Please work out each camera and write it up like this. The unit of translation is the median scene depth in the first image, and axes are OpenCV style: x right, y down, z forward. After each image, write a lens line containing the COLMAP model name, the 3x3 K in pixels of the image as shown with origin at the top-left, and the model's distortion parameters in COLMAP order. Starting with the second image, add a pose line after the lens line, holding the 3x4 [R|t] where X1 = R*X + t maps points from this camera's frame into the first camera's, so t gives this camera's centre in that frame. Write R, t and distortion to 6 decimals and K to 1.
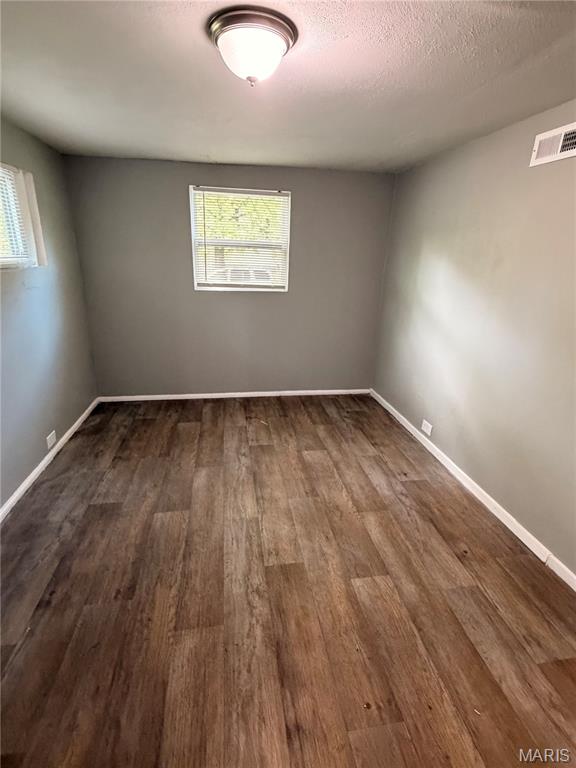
lens RADIAL K [[366.9, 0, 286.1], [0, 366.9, 386.6], [0, 0, 1]] dist [0.001938, 0.000012]
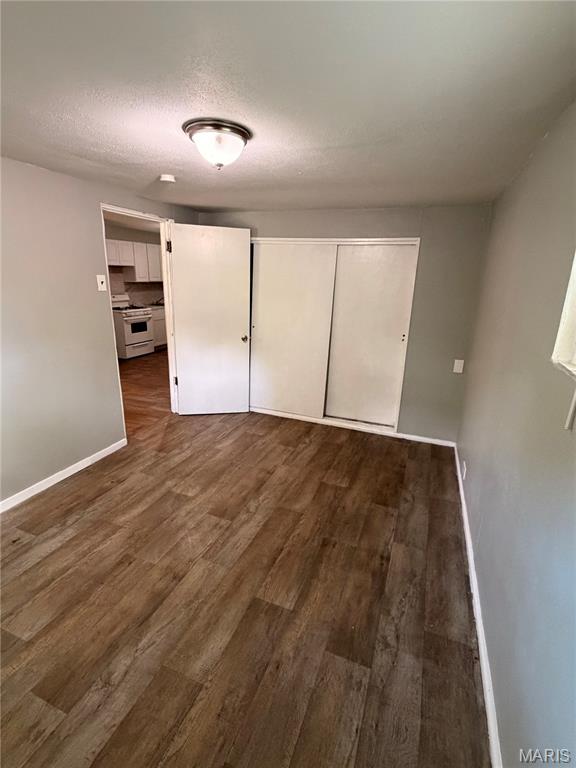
lens RADIAL K [[366.9, 0, 286.1], [0, 366.9, 386.6], [0, 0, 1]] dist [0.001938, 0.000012]
pose [[-0.856693, -0.203519, 0.473980, -0.660047], [0.126106, 0.808358, 0.575026, -0.559228], [-0.500174, 0.552392, -0.666850, 1.328821]]
